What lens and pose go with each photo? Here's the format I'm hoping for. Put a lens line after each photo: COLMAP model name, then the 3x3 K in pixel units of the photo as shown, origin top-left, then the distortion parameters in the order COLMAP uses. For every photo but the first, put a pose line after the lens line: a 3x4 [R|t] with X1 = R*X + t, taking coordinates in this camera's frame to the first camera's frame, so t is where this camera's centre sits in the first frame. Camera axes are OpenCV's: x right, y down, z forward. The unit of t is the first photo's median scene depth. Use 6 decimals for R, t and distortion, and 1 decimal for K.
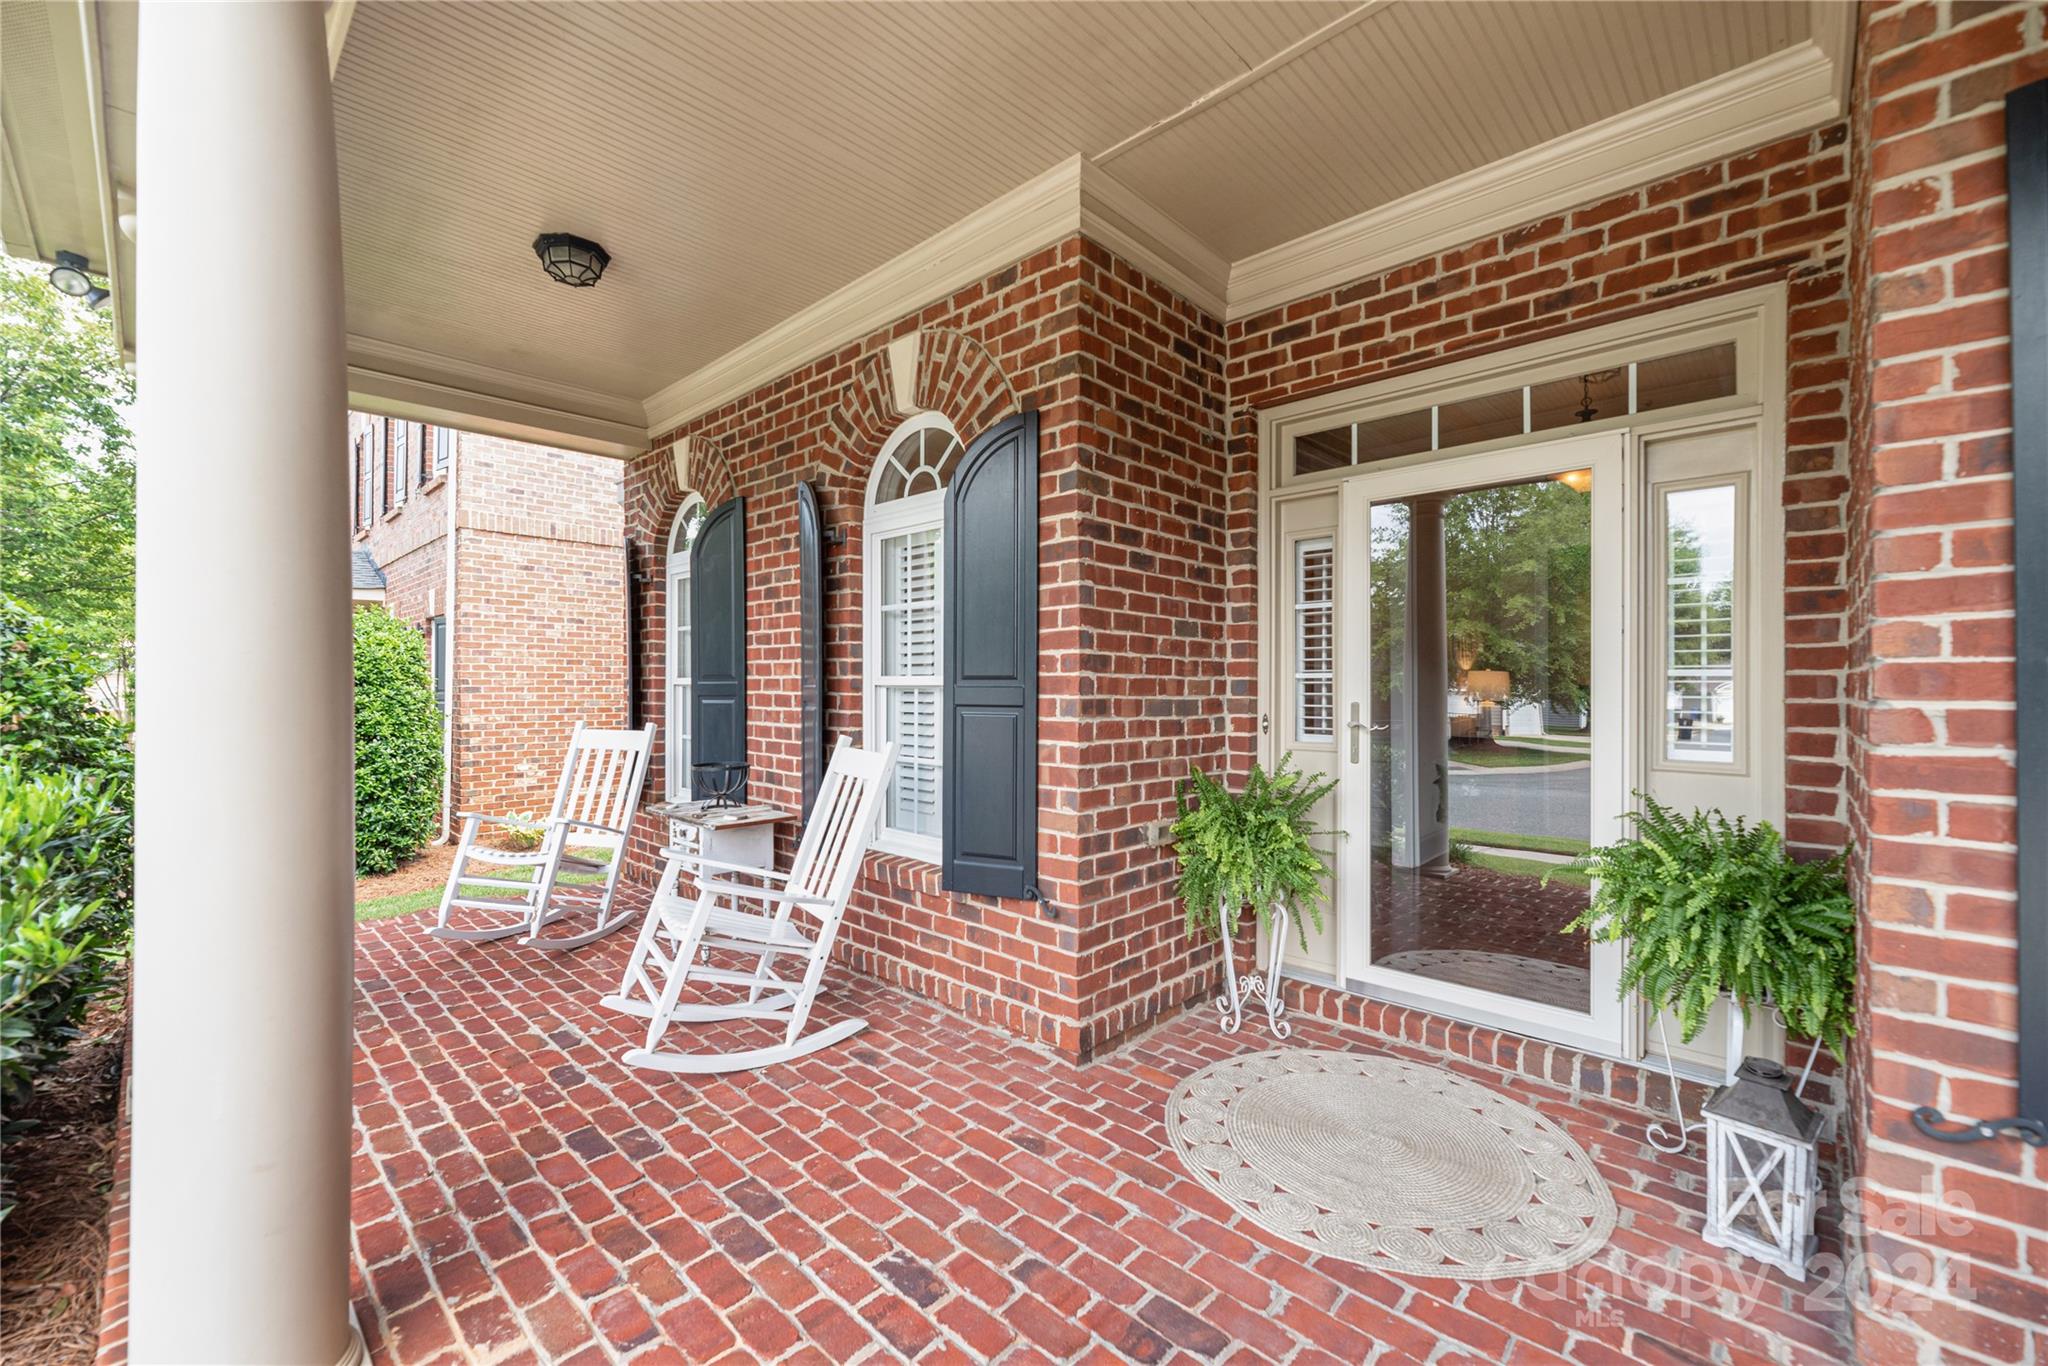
lens RADIAL K [[823.7, 0, 1015.6], [0, 823.7, 687.3], [0, 0, 1]] dist [-0.002024, -0.000066]
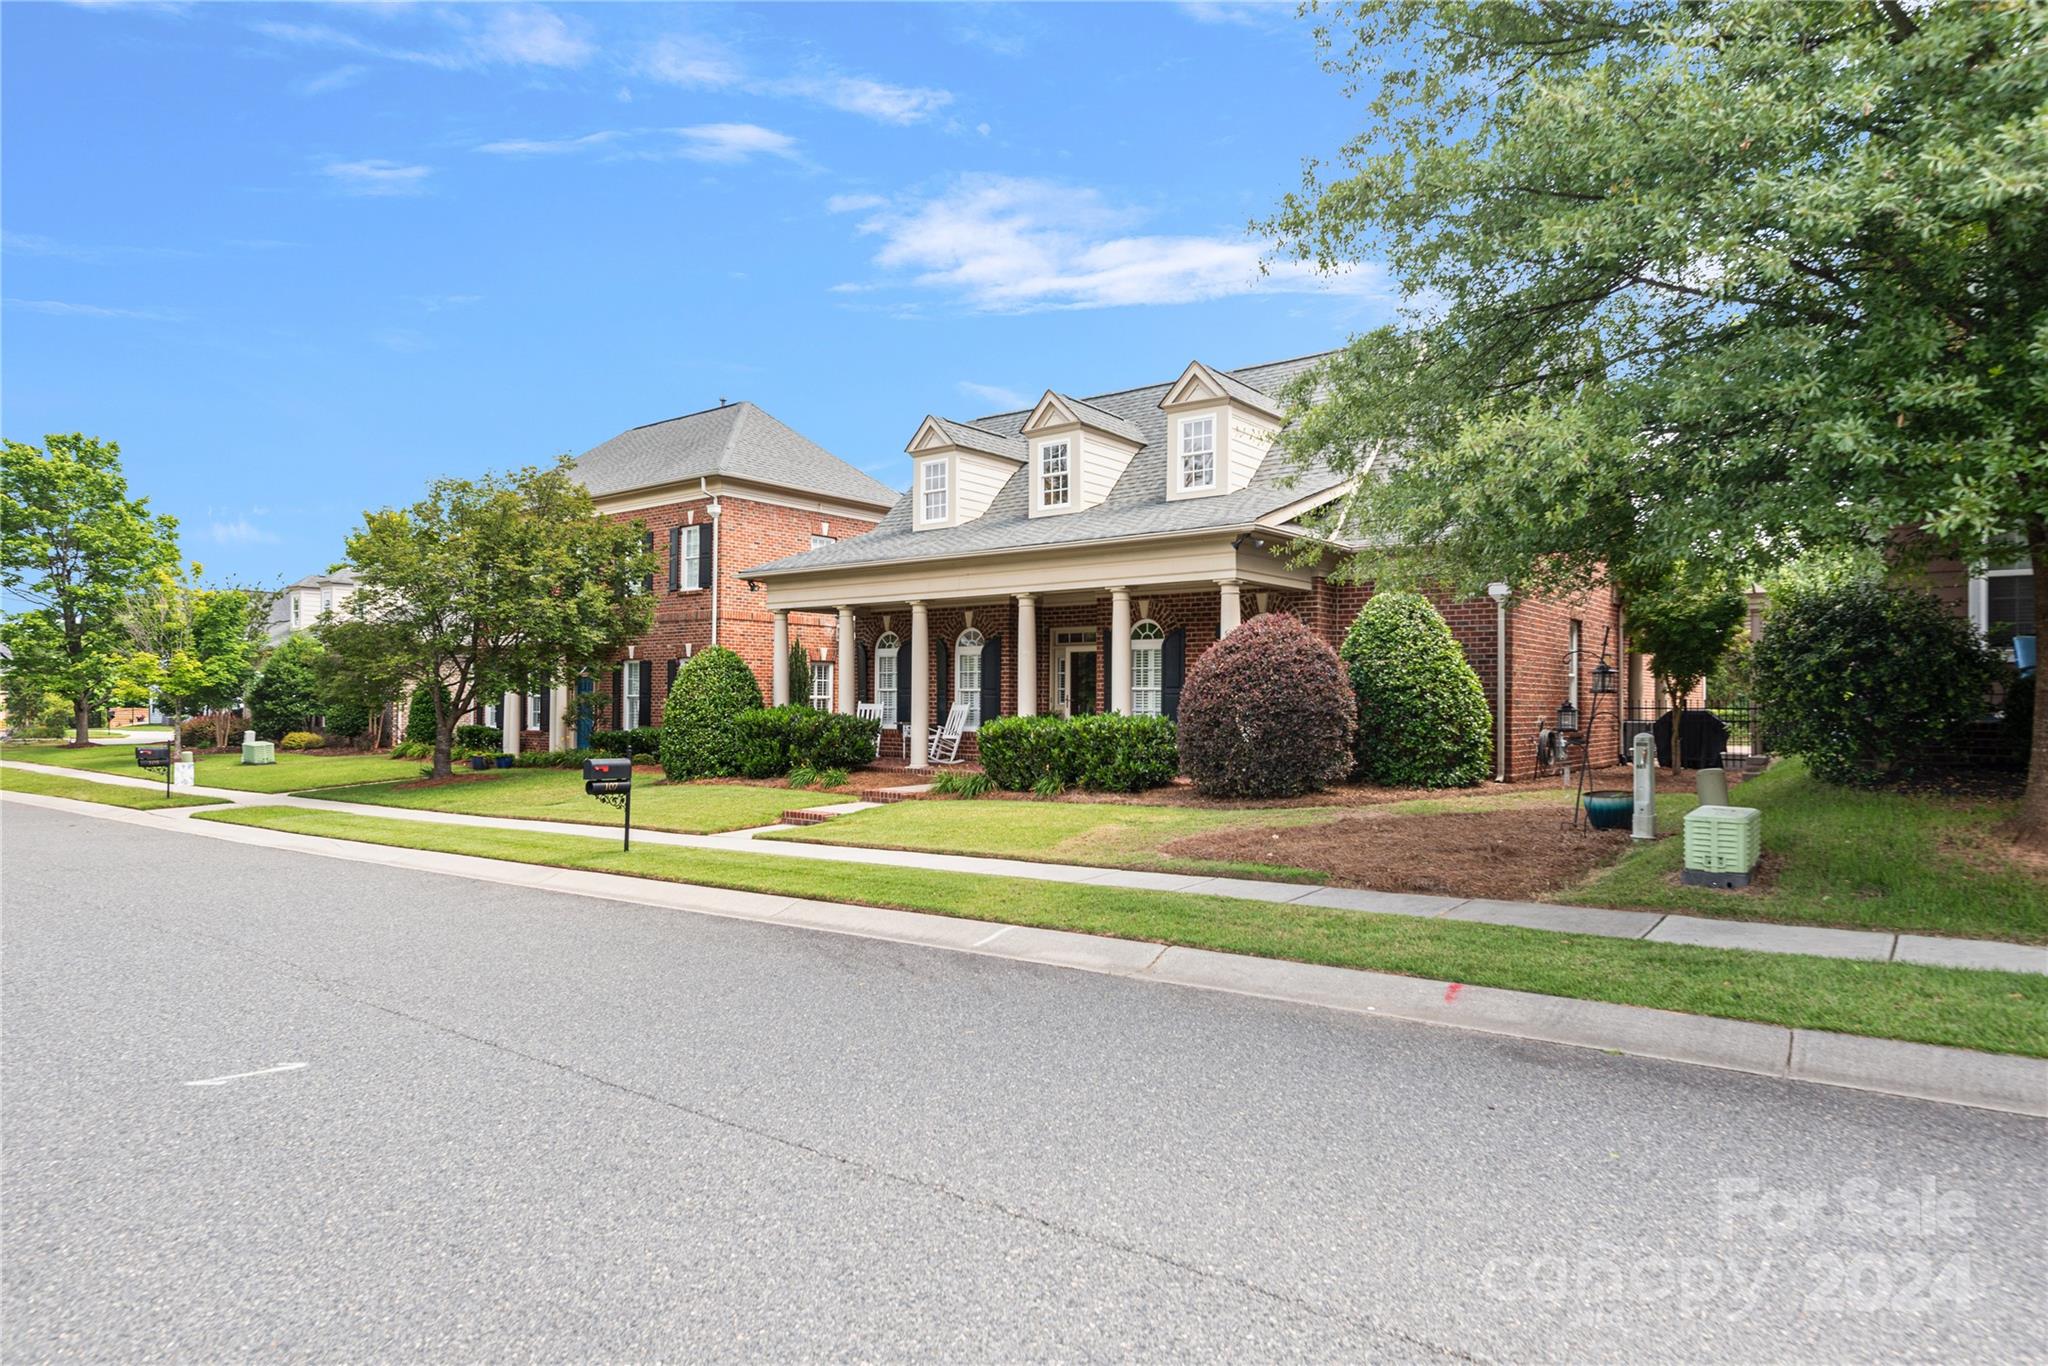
lens RADIAL K [[1198.2, 0, 1024.0], [0, 1198.2, 683.0], [0, 0, 1]] dist [0.000109, 0.000226]
pose [[0.995071, 0.012936, 0.098316, -0.566437], [-0.010940, 0.999724, -0.020814, 0.108579], [-0.098558, 0.019636, 0.994938, -6.530222]]
